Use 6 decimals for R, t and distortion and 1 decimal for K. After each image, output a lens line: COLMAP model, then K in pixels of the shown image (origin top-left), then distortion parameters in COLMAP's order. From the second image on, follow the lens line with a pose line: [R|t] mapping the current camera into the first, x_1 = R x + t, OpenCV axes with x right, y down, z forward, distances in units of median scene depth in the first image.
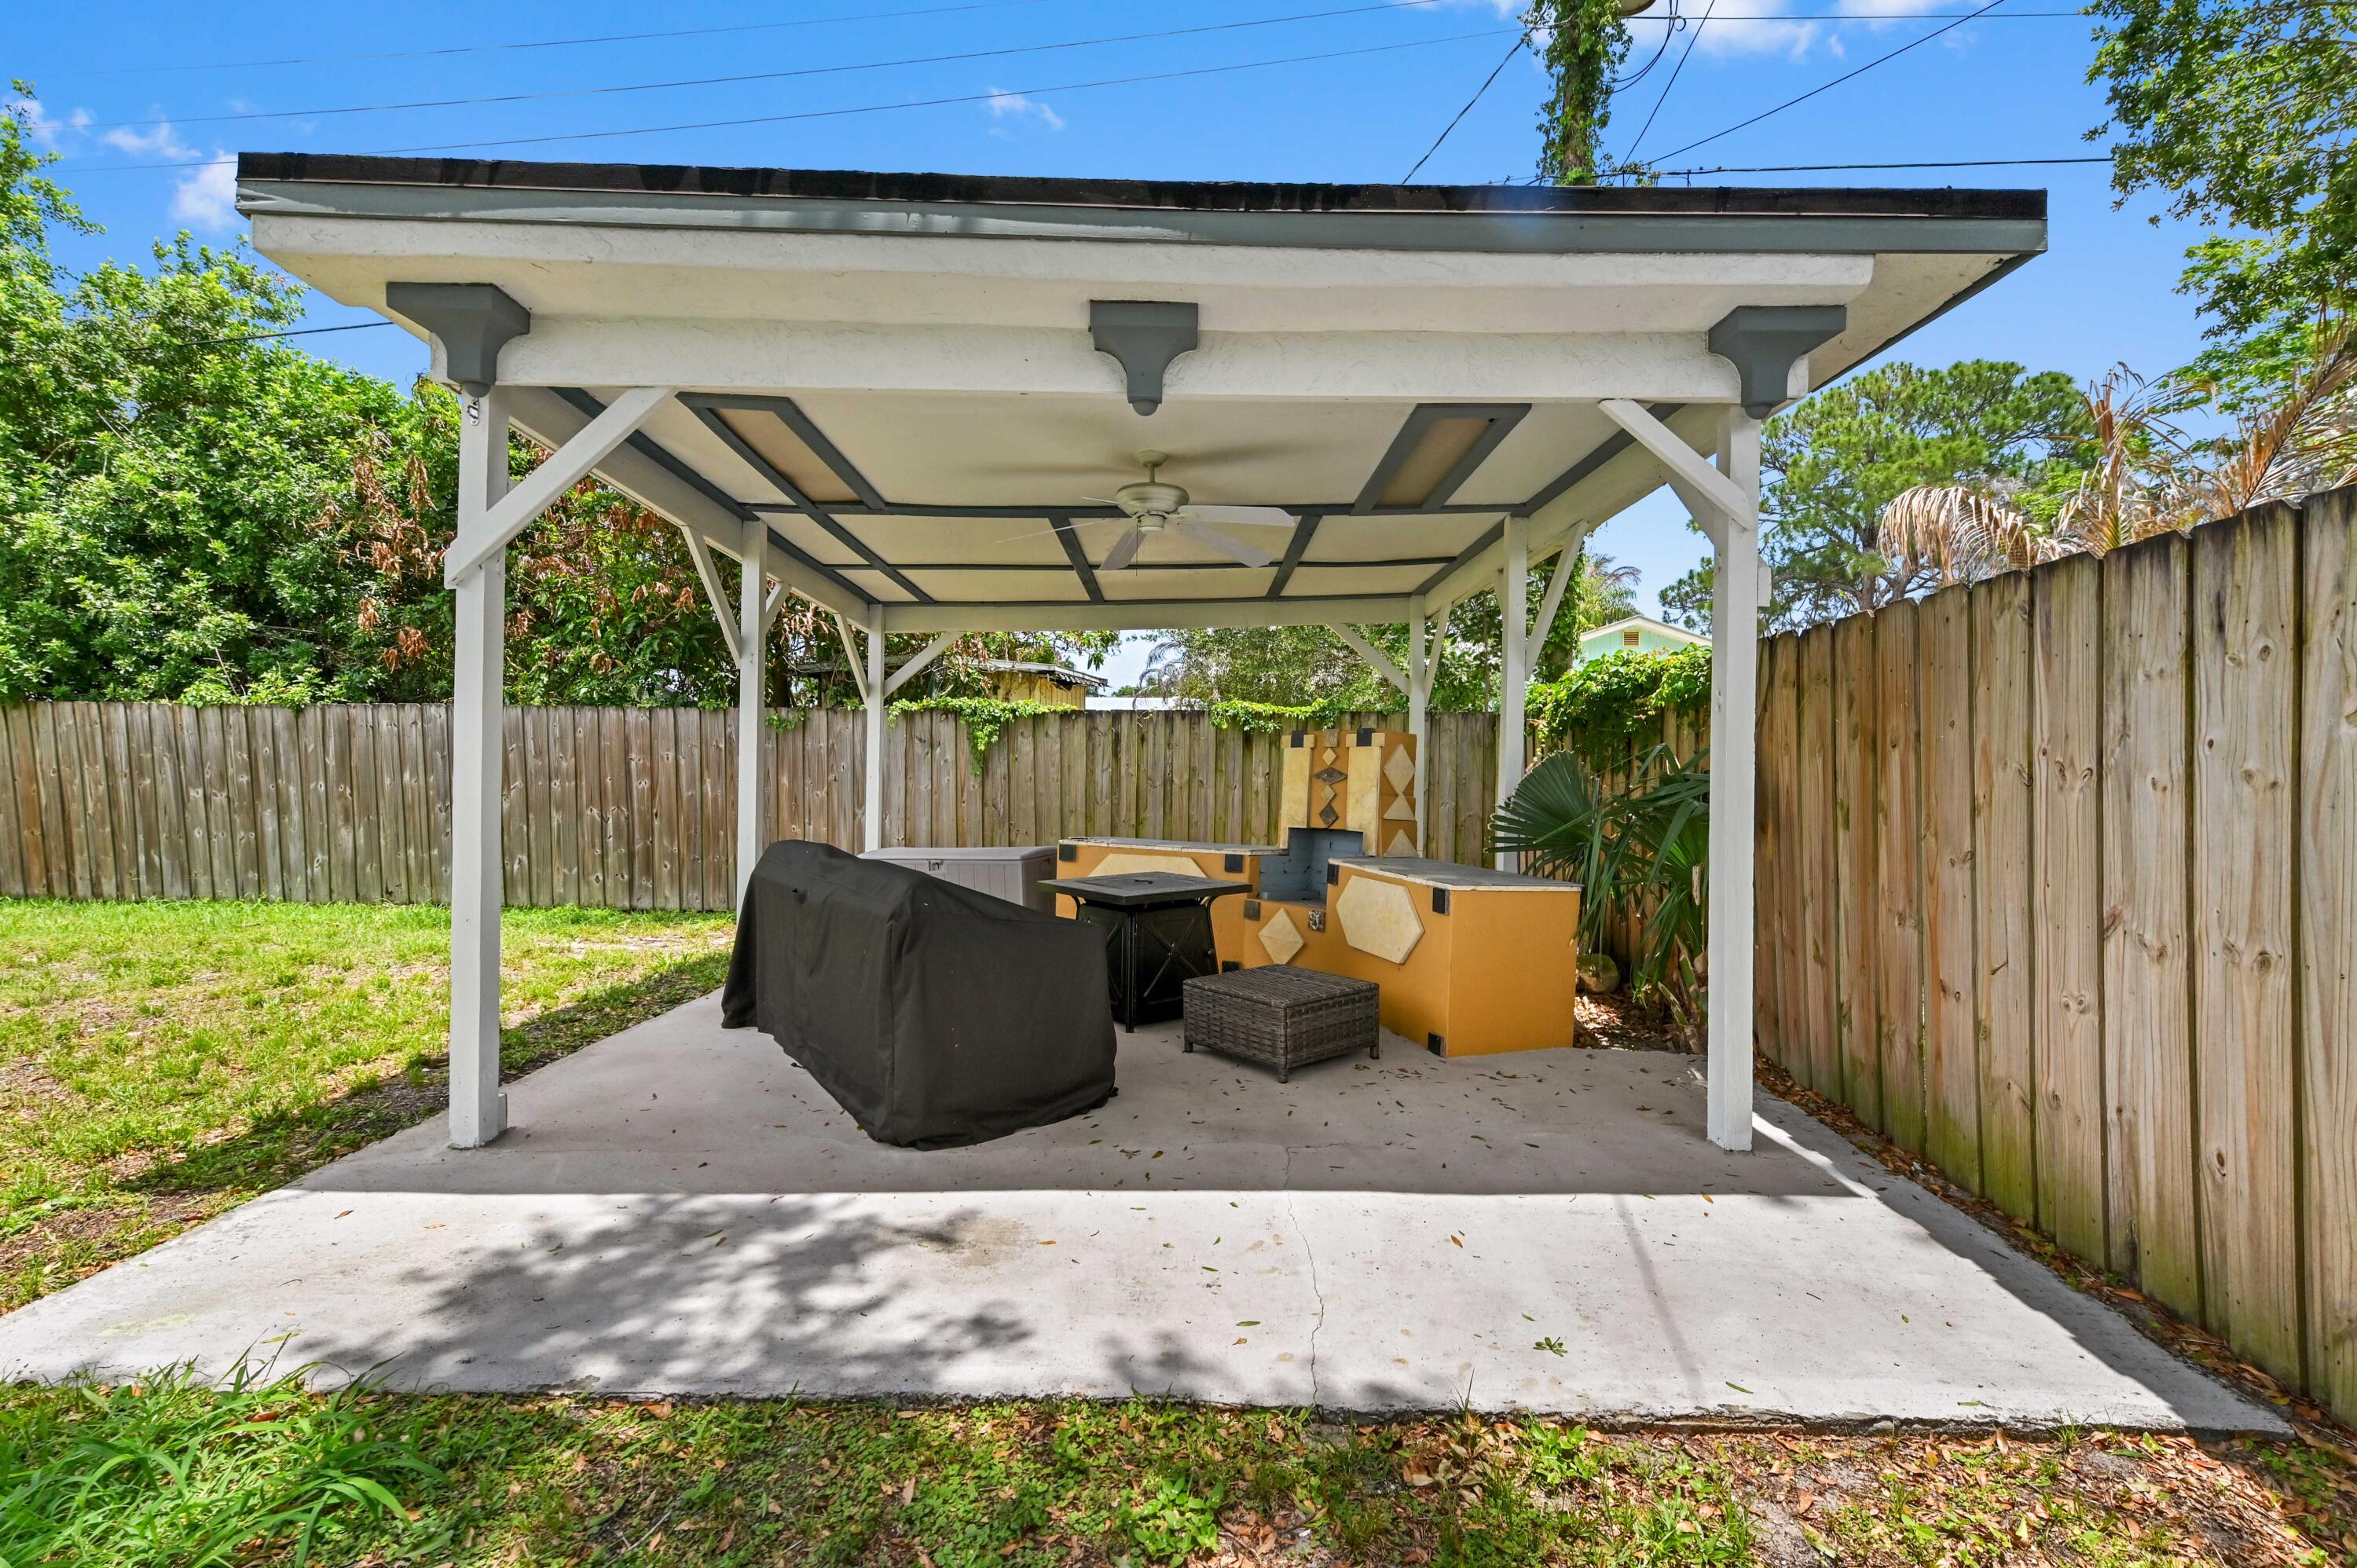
lens RADIAL K [[1013.0, 0, 1178.5], [0, 1013.0, 784.0], [0, 0, 1]] dist [0.000659, 0.000087]
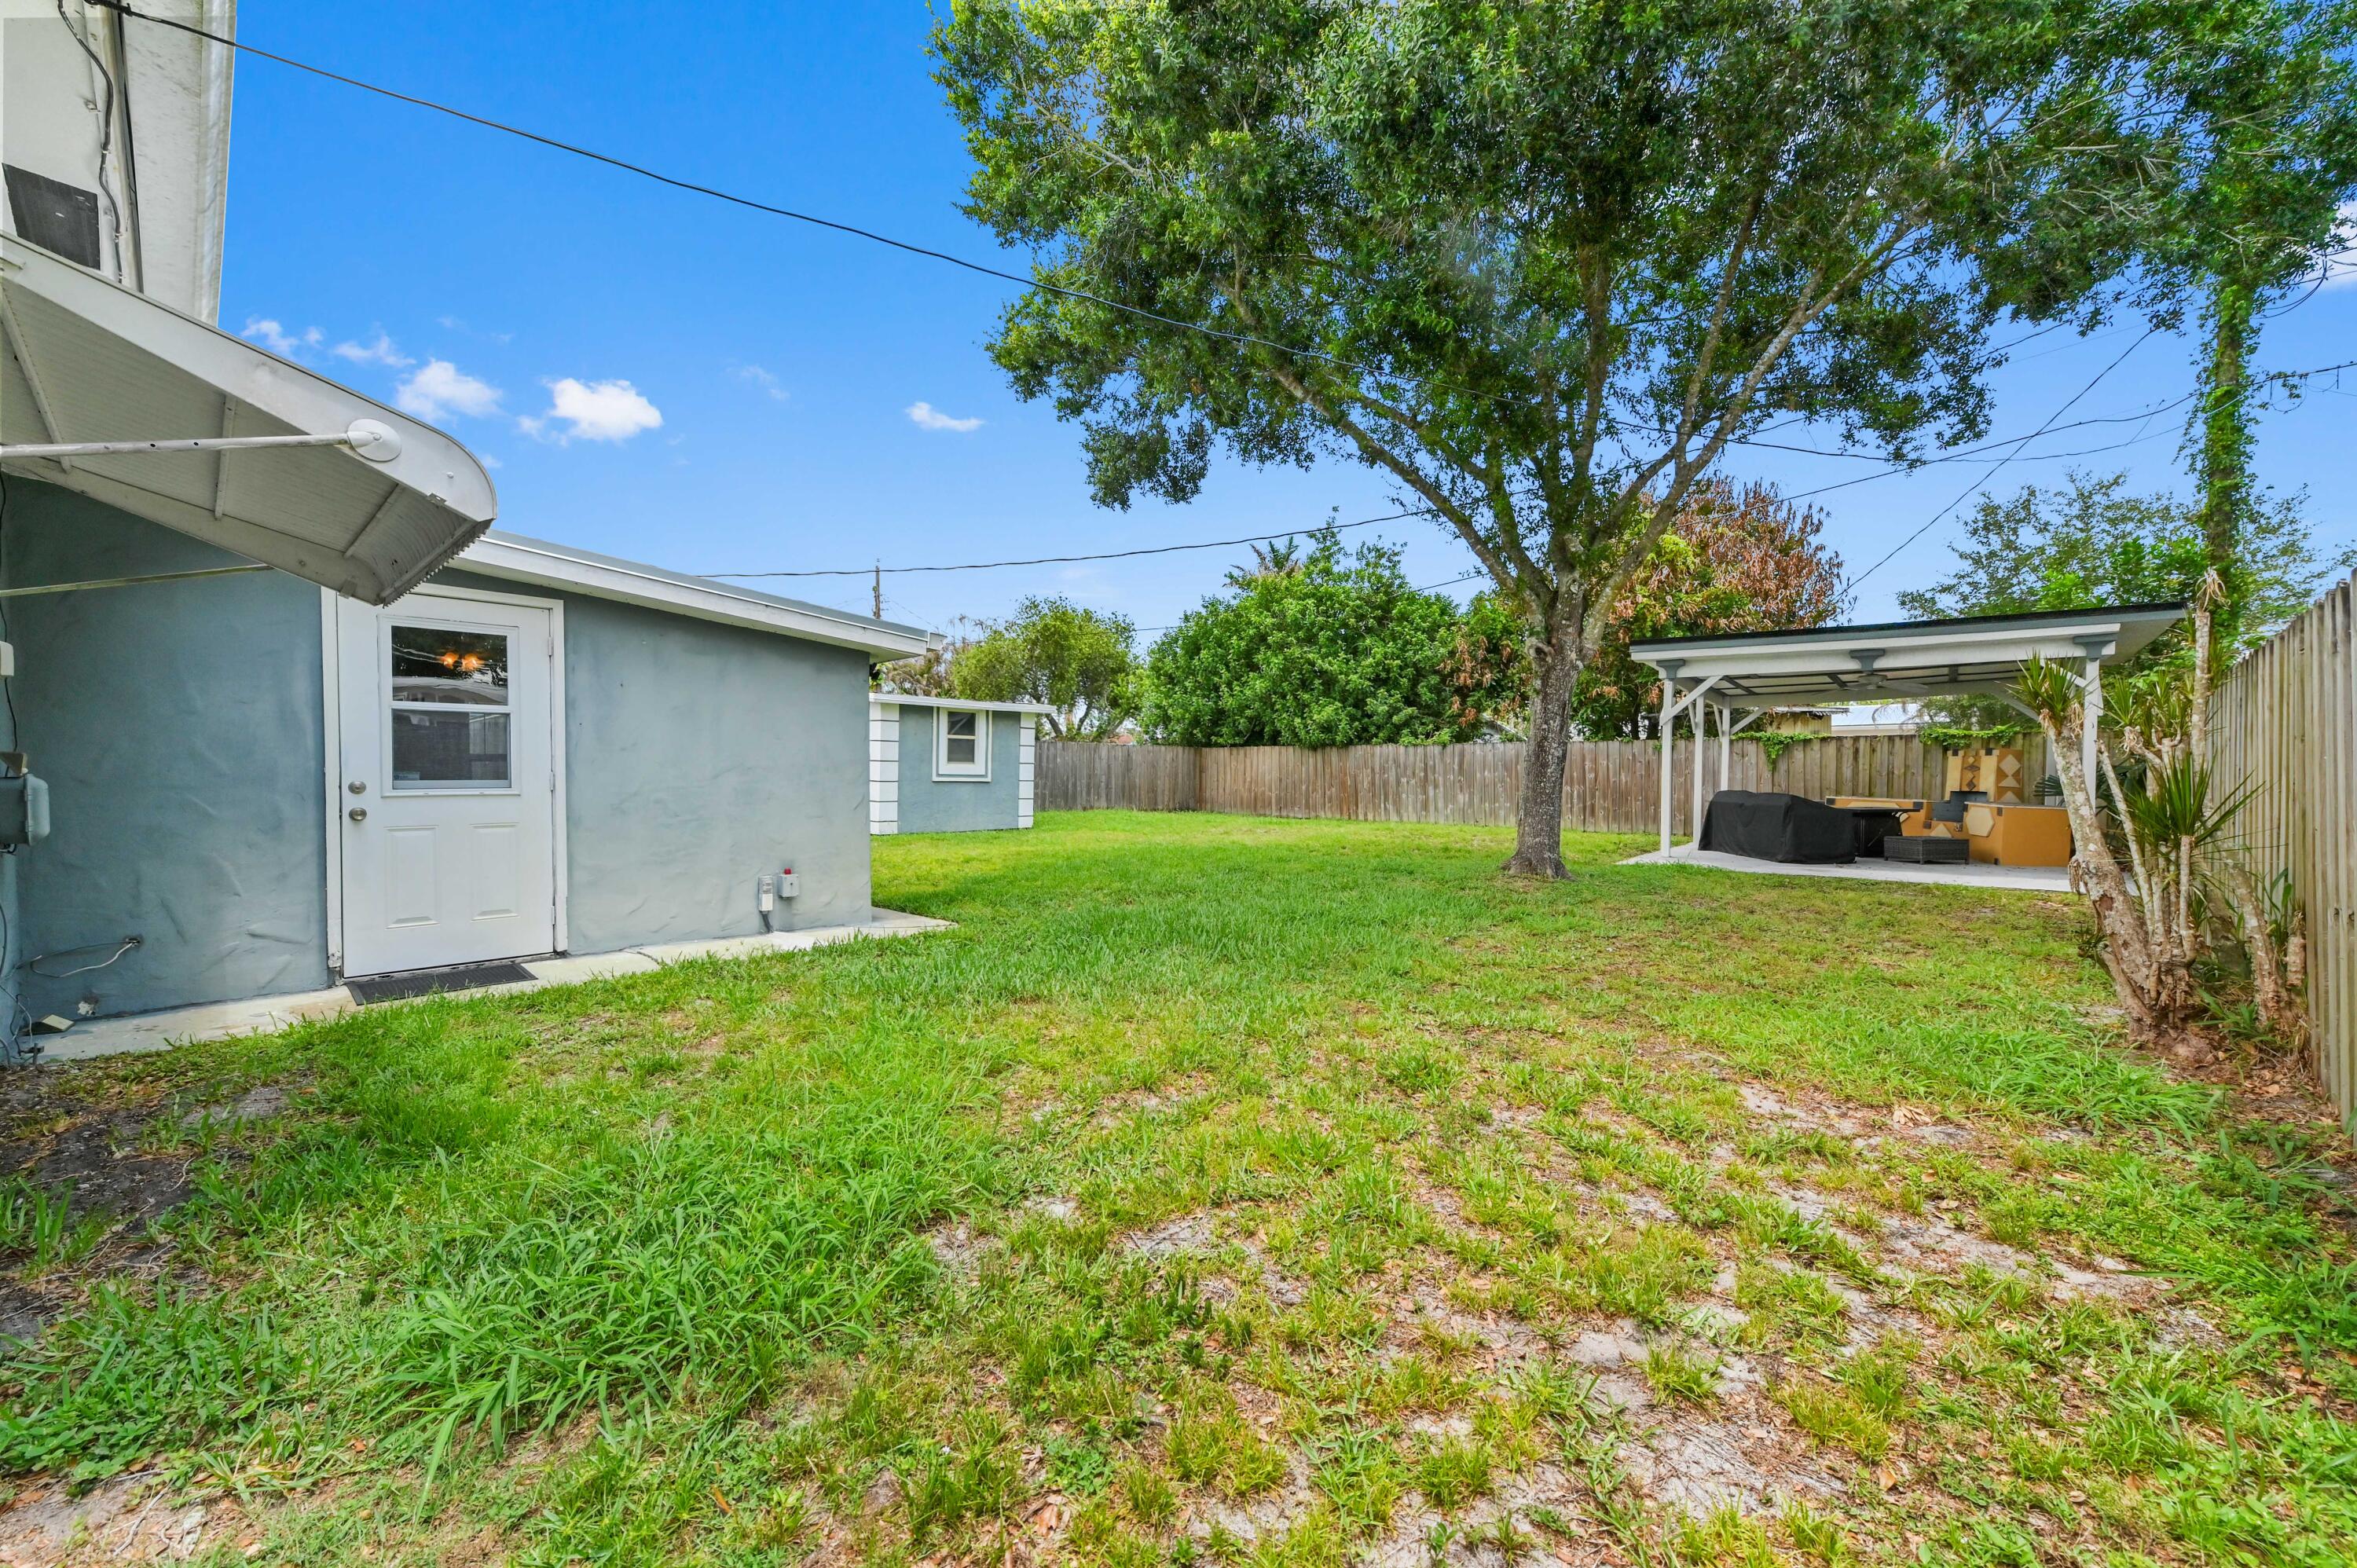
lens RADIAL K [[927.3, 0, 1176.5], [0, 927.3, 795.6], [0, 0, 1]] dist [0.013893, 0.000108]
pose [[0.772806, 0.008890, -0.634579, 0.086133], [-0.000090, 0.999903, 0.013898, 0.020868], [0.634642, -0.010683, 0.772733, -1.501159]]
